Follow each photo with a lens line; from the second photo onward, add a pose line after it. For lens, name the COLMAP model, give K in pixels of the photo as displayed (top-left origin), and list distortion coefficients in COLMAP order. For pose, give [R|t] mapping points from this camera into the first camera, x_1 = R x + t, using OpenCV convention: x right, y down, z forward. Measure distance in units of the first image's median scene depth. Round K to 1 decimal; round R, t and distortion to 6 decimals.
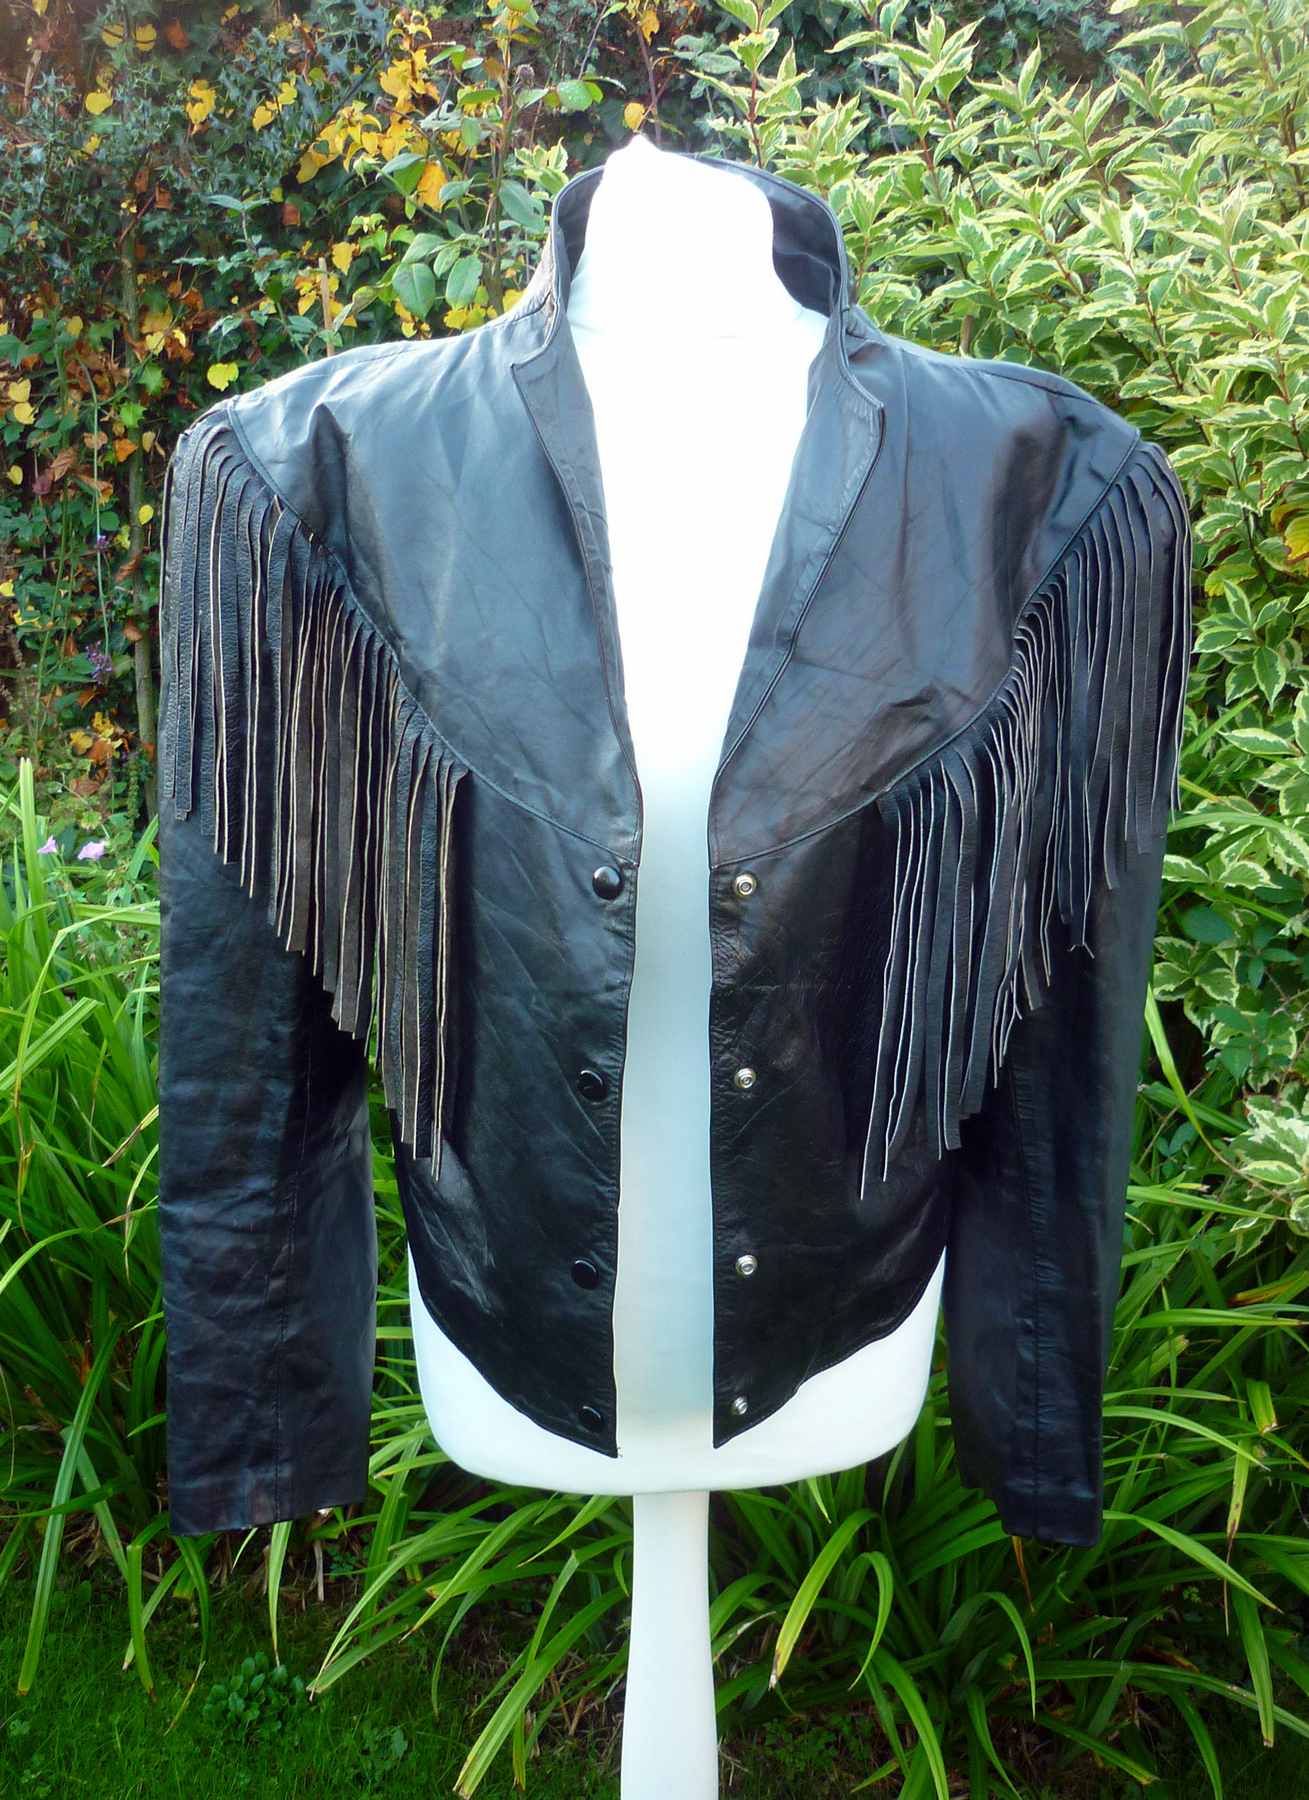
lens RADIAL K [[1952.3, 0, 647.8], [0, 1952.3, 873.7], [0, 0, 1]] dist [-0.007659, -0.001396]
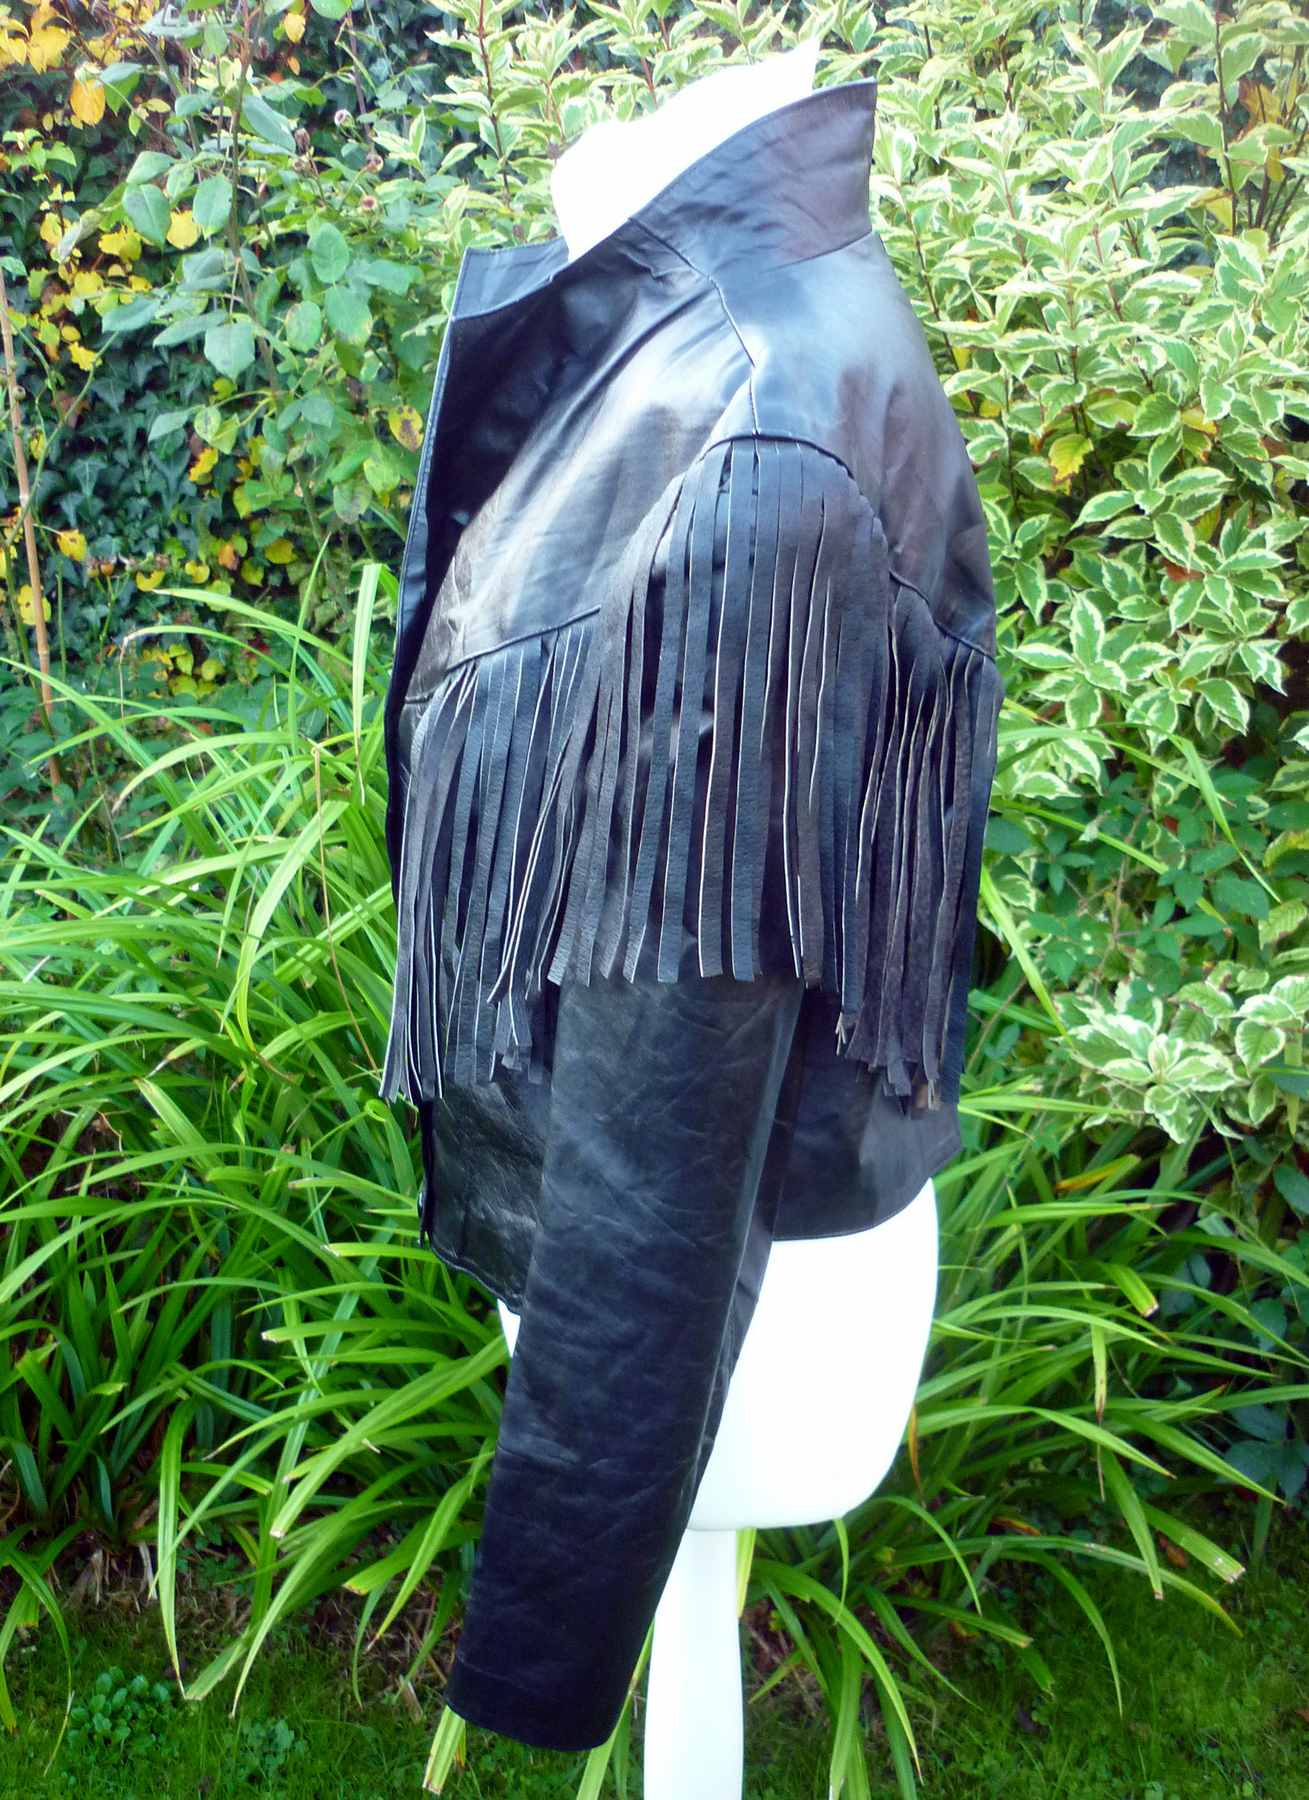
lens RADIAL K [[1881.3, 0, 633.9], [0, 1881.3, 901.1], [0, 0, 1]] dist [-0.029530, 0.027478]
pose [[0.968561, -0.083507, 0.234340, -0.121315], [0.068613, 0.995112, 0.071020, -0.020080], [-0.239126, -0.052709, 0.969557, 0.060604]]
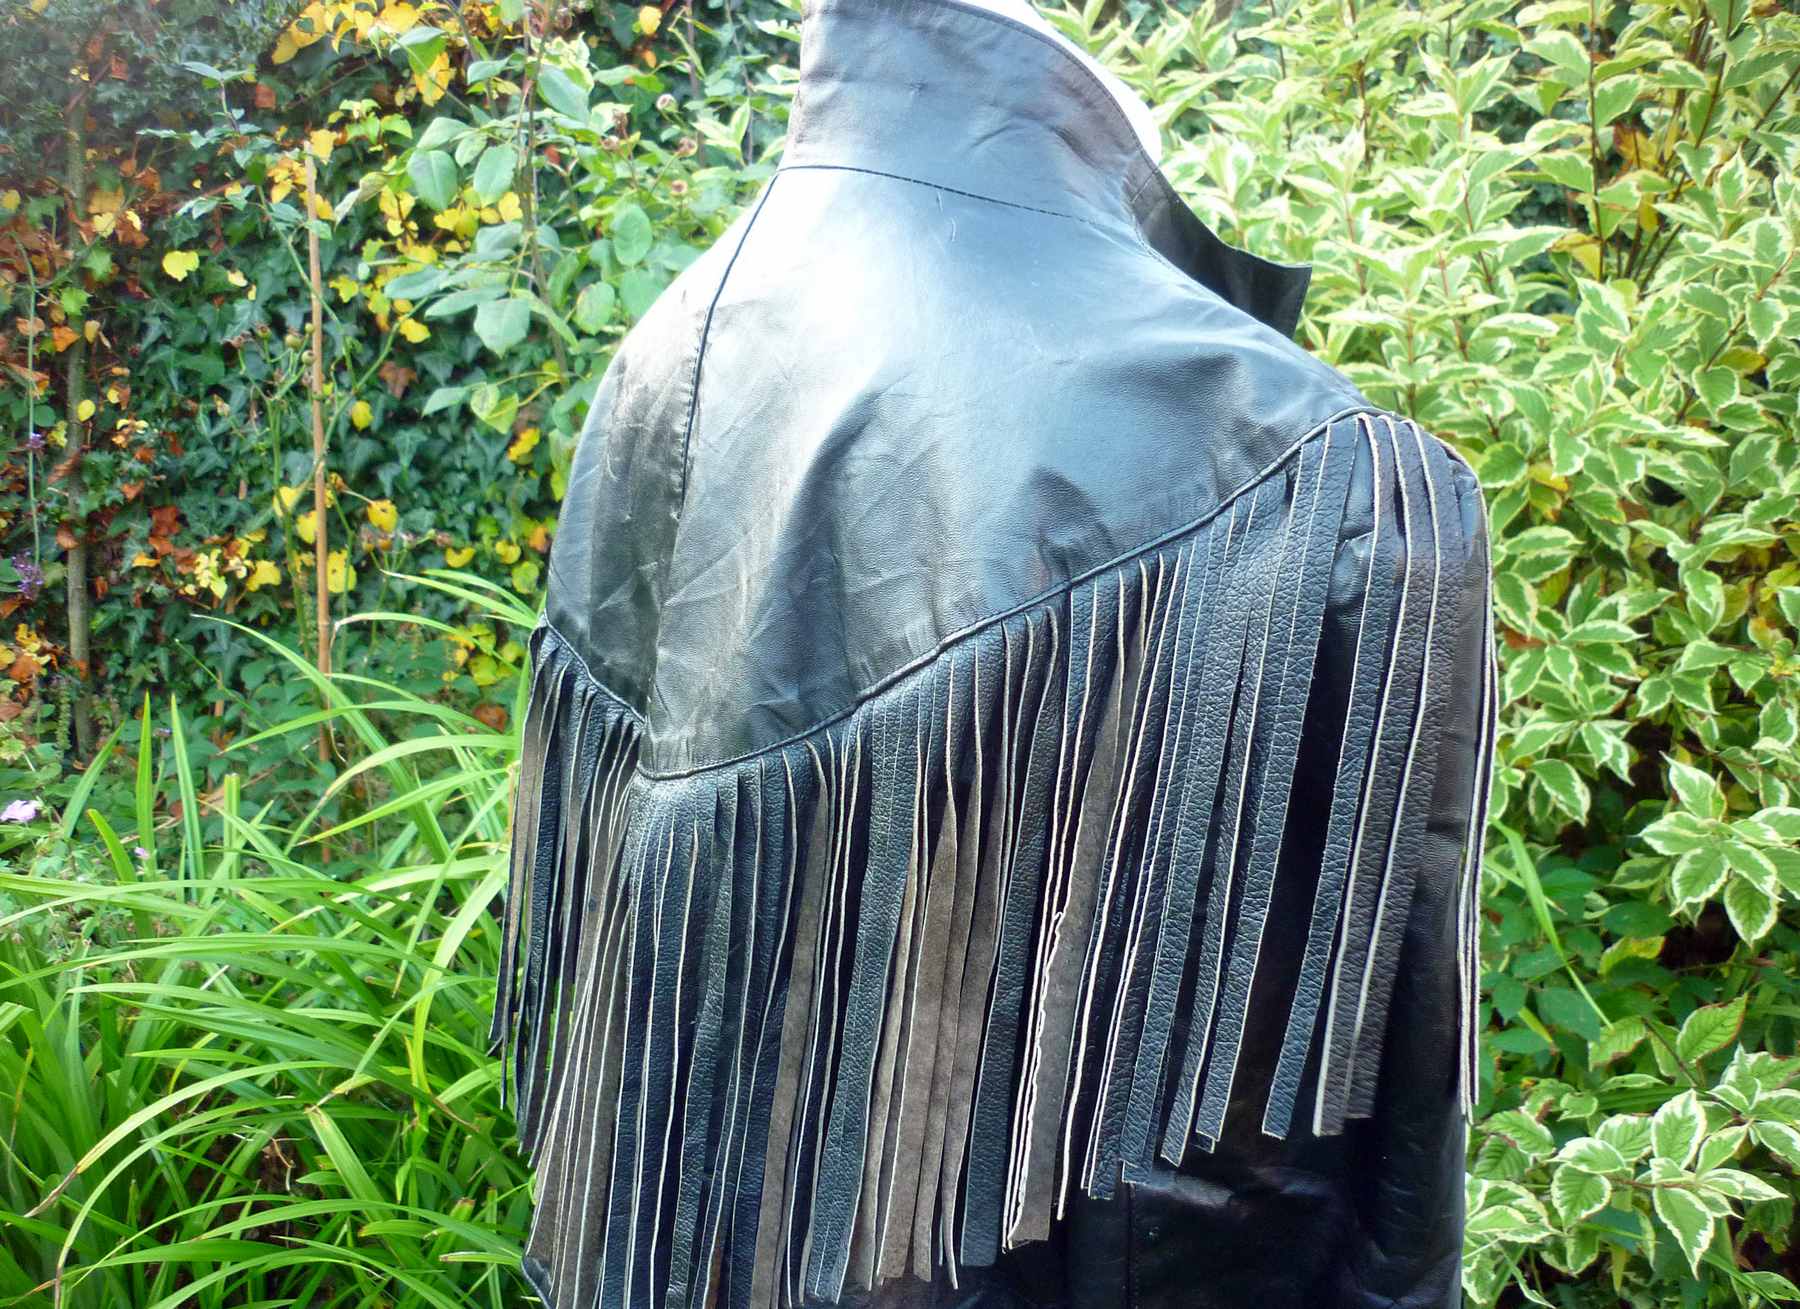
lens RADIAL K [[1815.5, 0, 902.1], [0, 1815.5, 696.5], [0, 0, 1]] dist [-0.044719, 0.042385]
pose [[0.982331, 0.020597, 0.186017, -0.053779], [-0.014127, 0.999250, -0.036044, -0.037564], [-0.186620, 0.032780, 0.981885, 0.157990]]
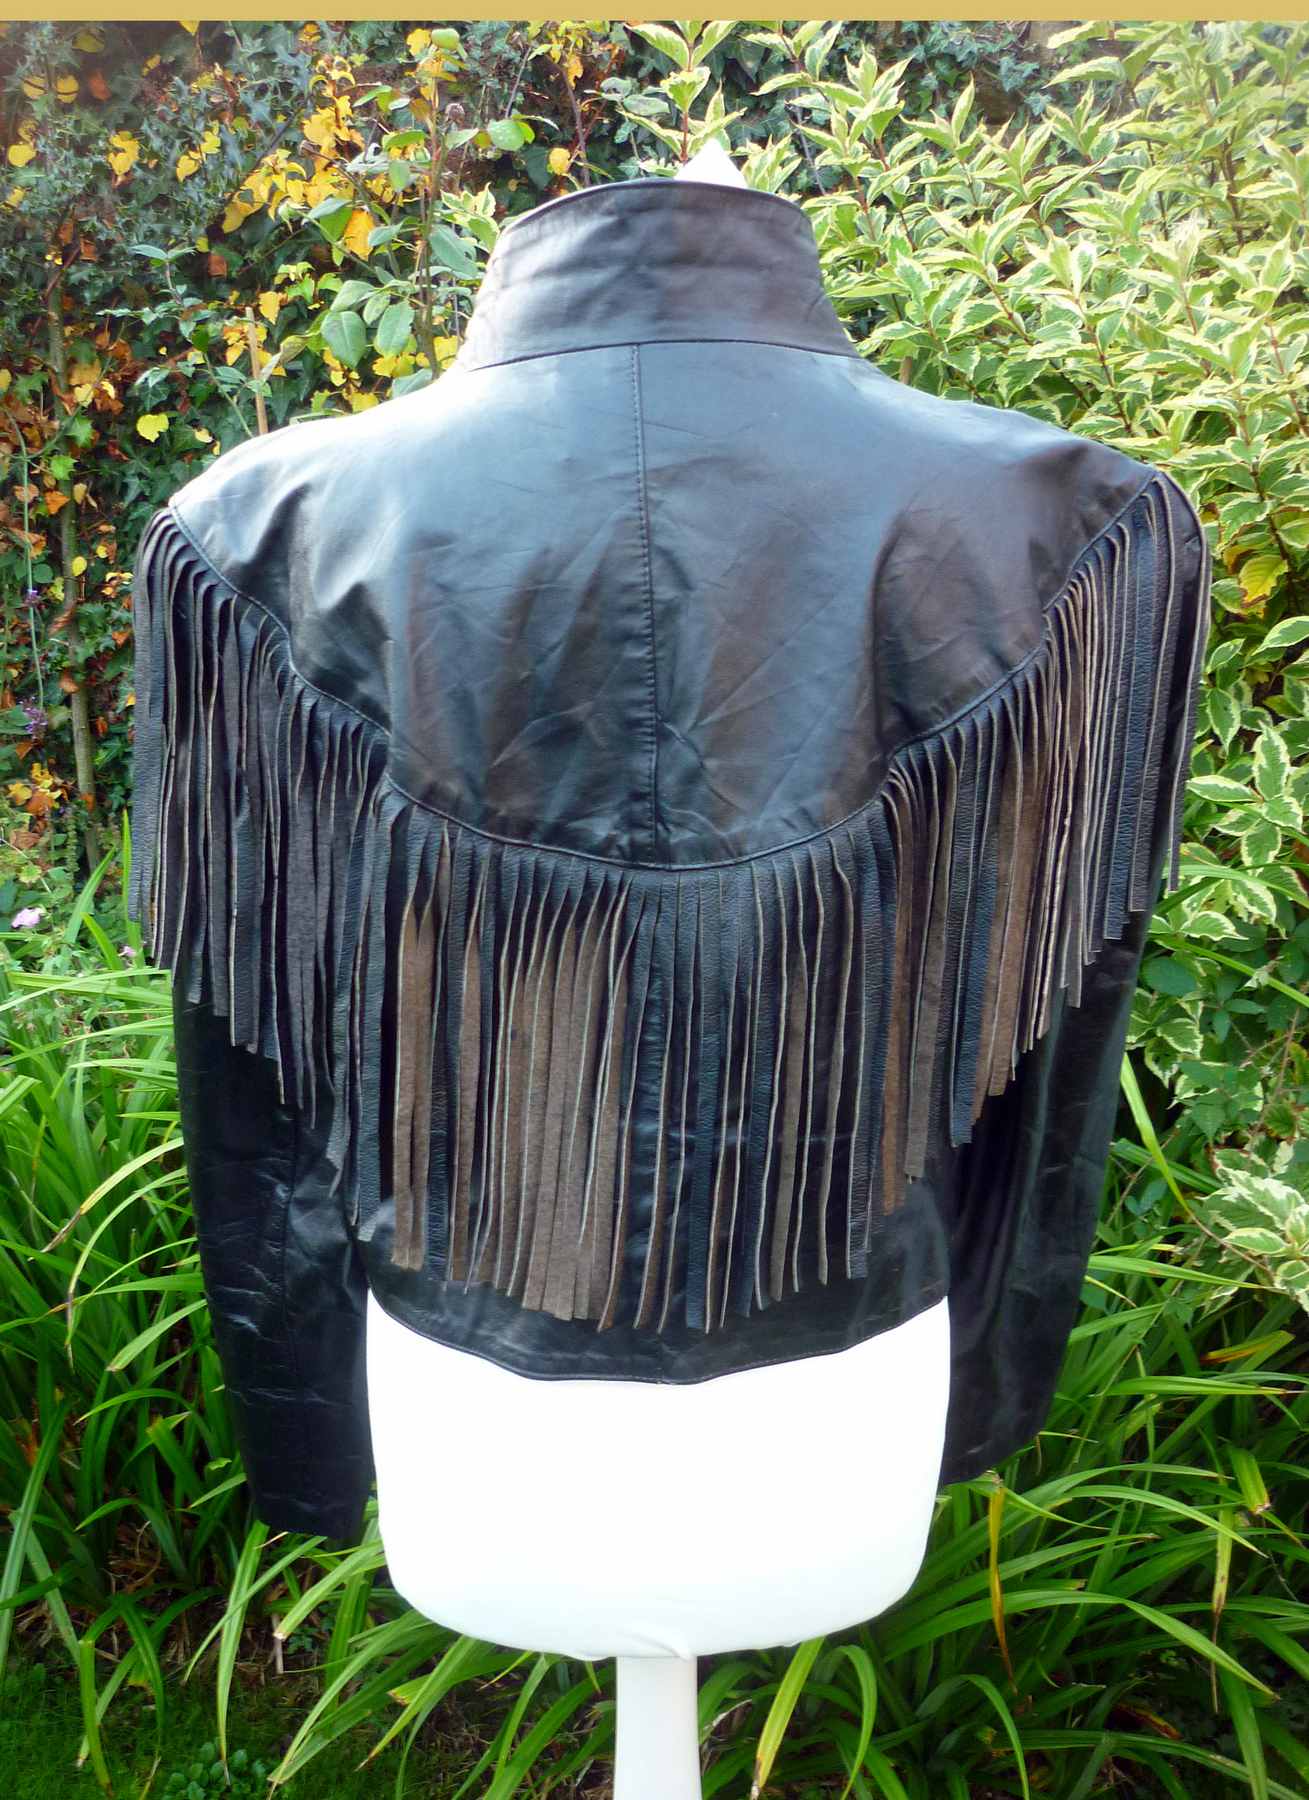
lens RADIAL K [[1828.4, 0, 622.9], [0, 1828.4, 901.4], [0, 0, 1]] dist [-0.018206, 0.014042]
pose [[0.999358, -0.022095, 0.028192, -0.011461], [0.021791, 0.999702, 0.011045, -0.023163], [-0.028427, -0.010423, 0.999542, 0.075185]]
